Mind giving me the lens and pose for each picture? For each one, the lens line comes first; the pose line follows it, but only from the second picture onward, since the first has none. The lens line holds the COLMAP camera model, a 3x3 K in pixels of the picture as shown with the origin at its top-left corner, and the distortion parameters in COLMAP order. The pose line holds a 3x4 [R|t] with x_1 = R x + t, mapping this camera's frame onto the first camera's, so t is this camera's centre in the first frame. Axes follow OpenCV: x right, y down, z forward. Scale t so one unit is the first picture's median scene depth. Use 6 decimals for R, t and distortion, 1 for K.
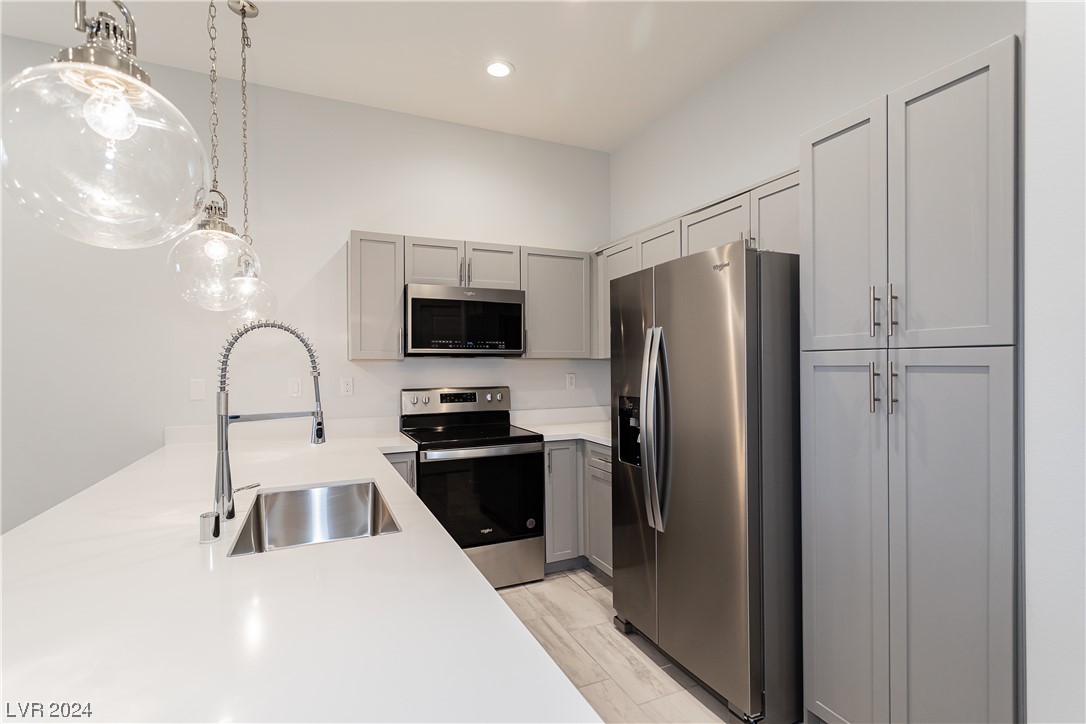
lens RADIAL K [[511.6, 0, 544.3], [0, 511.6, 366.8], [0, 0, 1]] dist [0.000812, 0.001000]
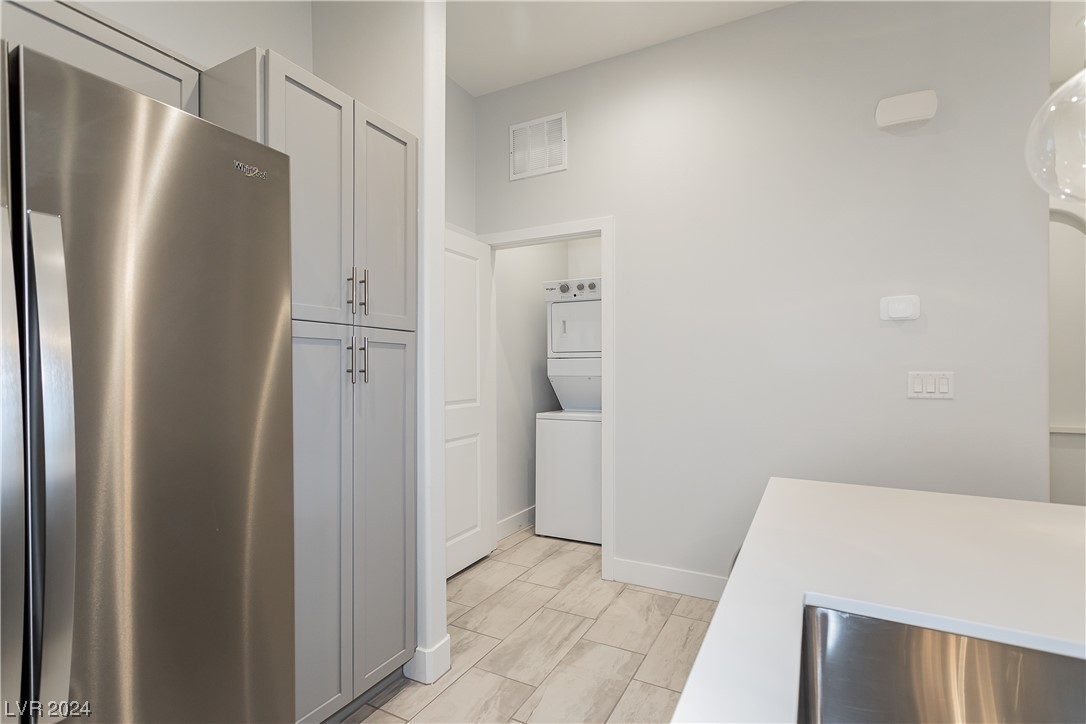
lens RADIAL K [[511.6, 0, 544.3], [0, 511.6, 366.8], [0, 0, 1]] dist [0.000812, 0.001000]
pose [[-0.614600, 0.014985, 0.788697, -0.231208], [0.011090, 0.999885, -0.010355, 0.035251], [-0.788761, 0.002382, -0.614695, 0.672277]]
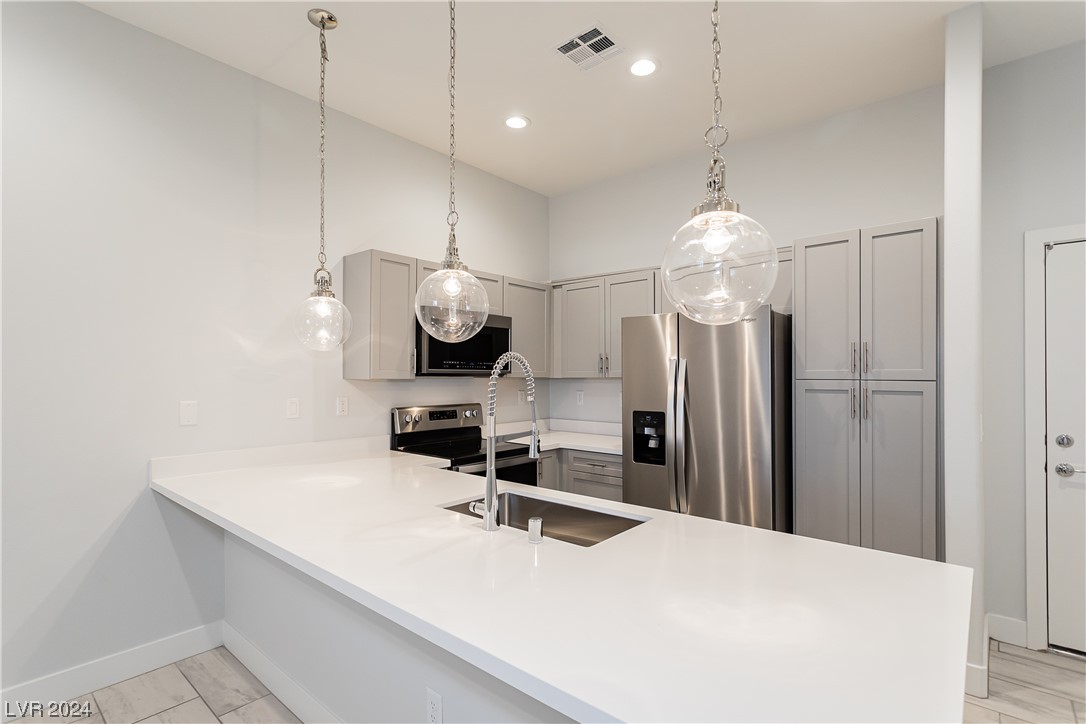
lens RADIAL K [[513.9, 0, 545.7], [0, 513.9, 371.1], [0, 0, 1]] dist [0.001799, 0.000853]
pose [[0.907432, 0.011750, 0.420036, -0.474863], [-0.005847, 0.999865, -0.015337, -0.016183], [-0.420159, 0.011461, 0.907378, -0.043748]]
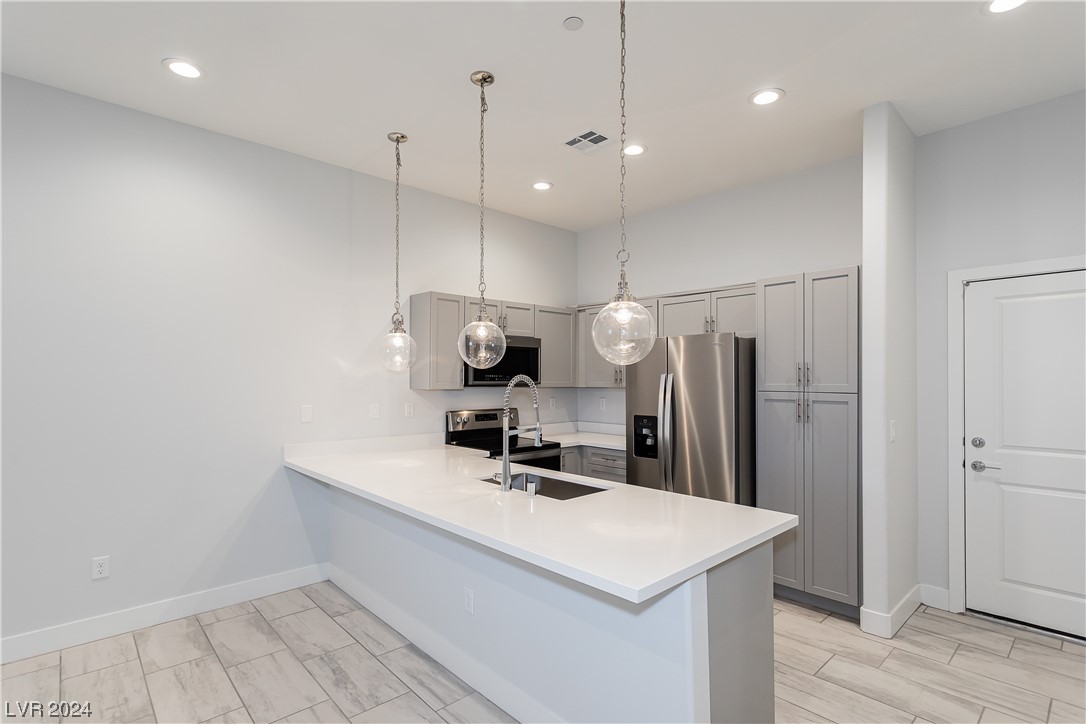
lens RADIAL K [[524.7, 0, 540.2], [0, 524.7, 374.5], [0, 0, 1]] dist [0.002819, 0.000111]
pose [[0.951914, 0.010611, 0.306182, -0.507752], [-0.006597, 0.999878, -0.014143, -0.034639], [-0.306295, 0.011443, 0.951868, -0.359587]]
